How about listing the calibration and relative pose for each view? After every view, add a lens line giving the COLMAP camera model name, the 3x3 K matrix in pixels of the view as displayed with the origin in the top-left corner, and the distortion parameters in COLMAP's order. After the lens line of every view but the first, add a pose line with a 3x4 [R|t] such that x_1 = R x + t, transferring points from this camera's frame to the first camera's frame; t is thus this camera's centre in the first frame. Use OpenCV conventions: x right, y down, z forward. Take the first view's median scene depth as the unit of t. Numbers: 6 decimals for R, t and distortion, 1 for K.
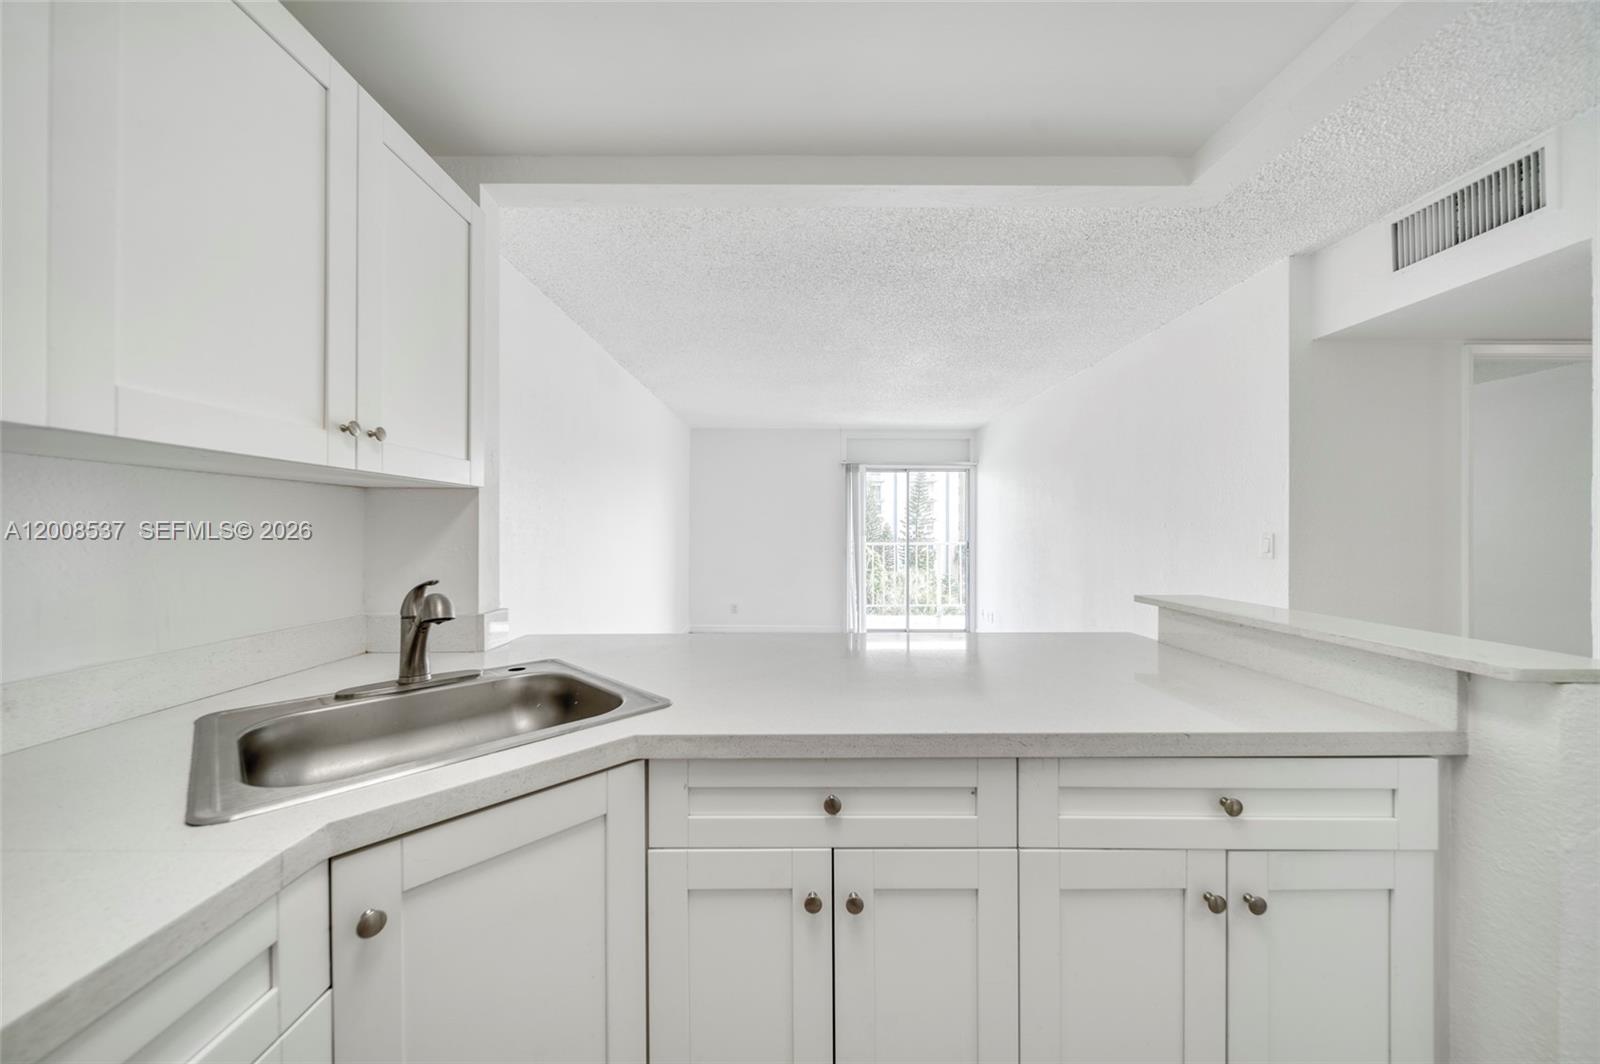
lens RADIAL K [[570.1, 0, 800.0], [0, 570.1, 532.0], [0, 0, 1]] dist [0.007553, -0.000023]
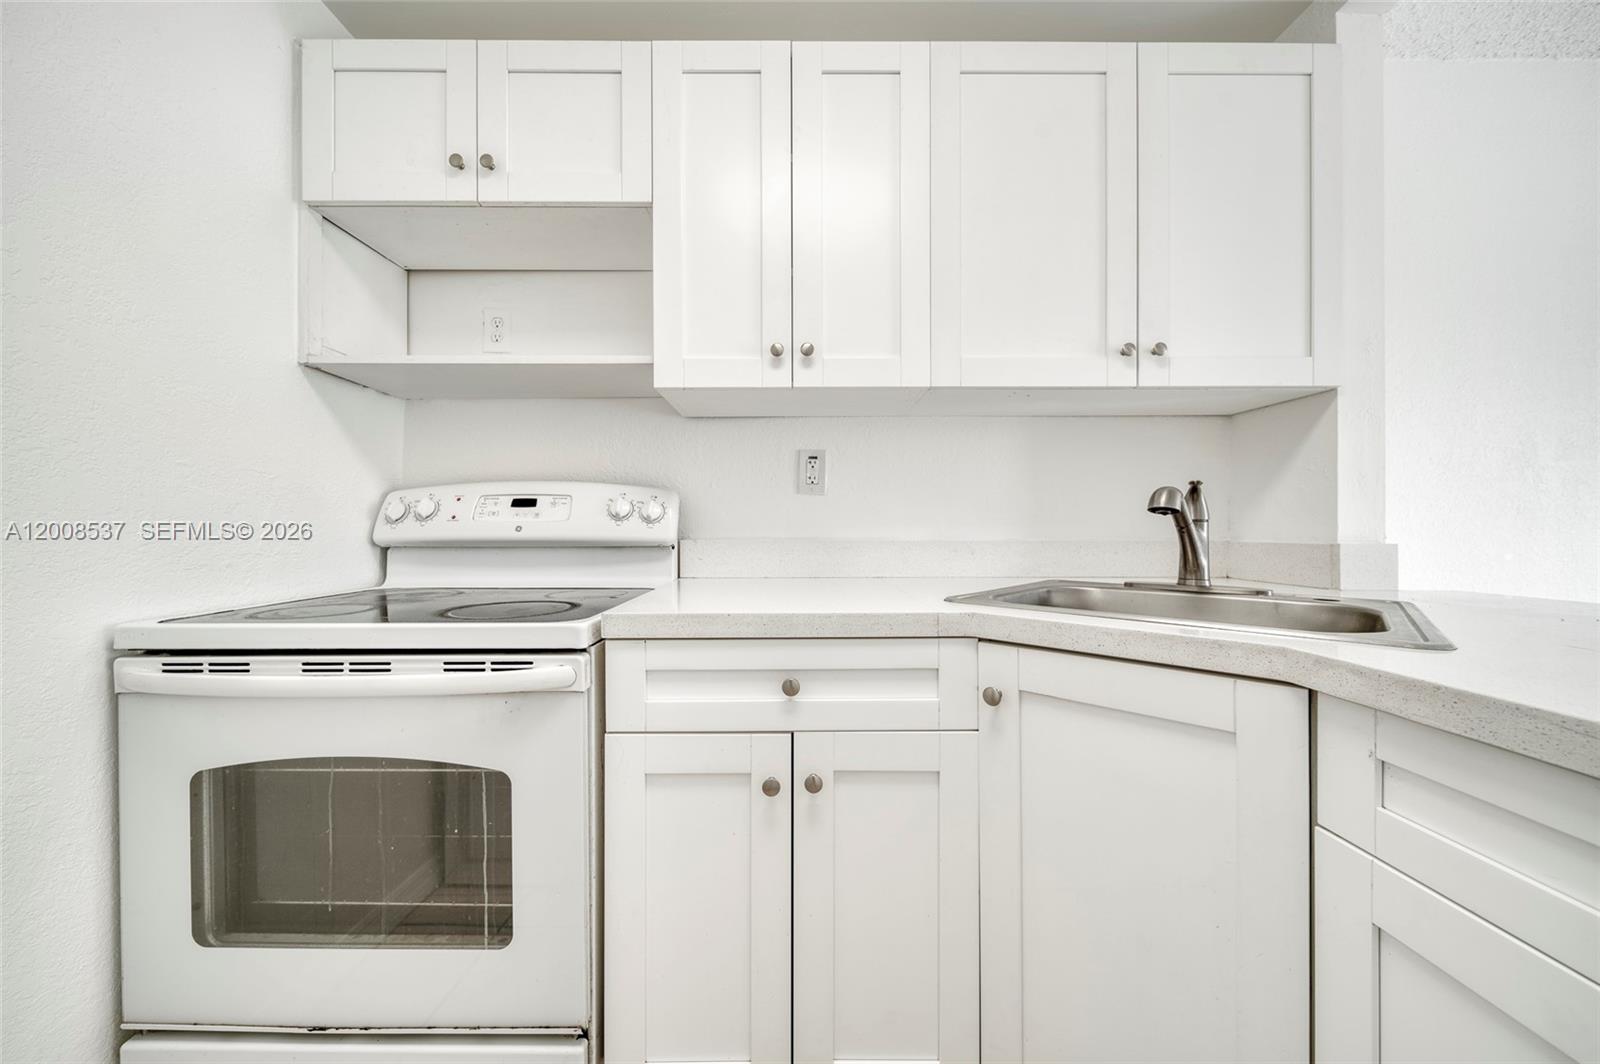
lens RADIAL K [[570.1, 0, 800.0], [0, 570.1, 532.0], [0, 0, 1]] dist [0.007553, -0.000023]
pose [[0.000556, 0.004426, -0.999990, 0.360948], [-0.003470, 0.999984, 0.004424, 0.178190], [0.999994, 0.003468, 0.000572, 0.333889]]
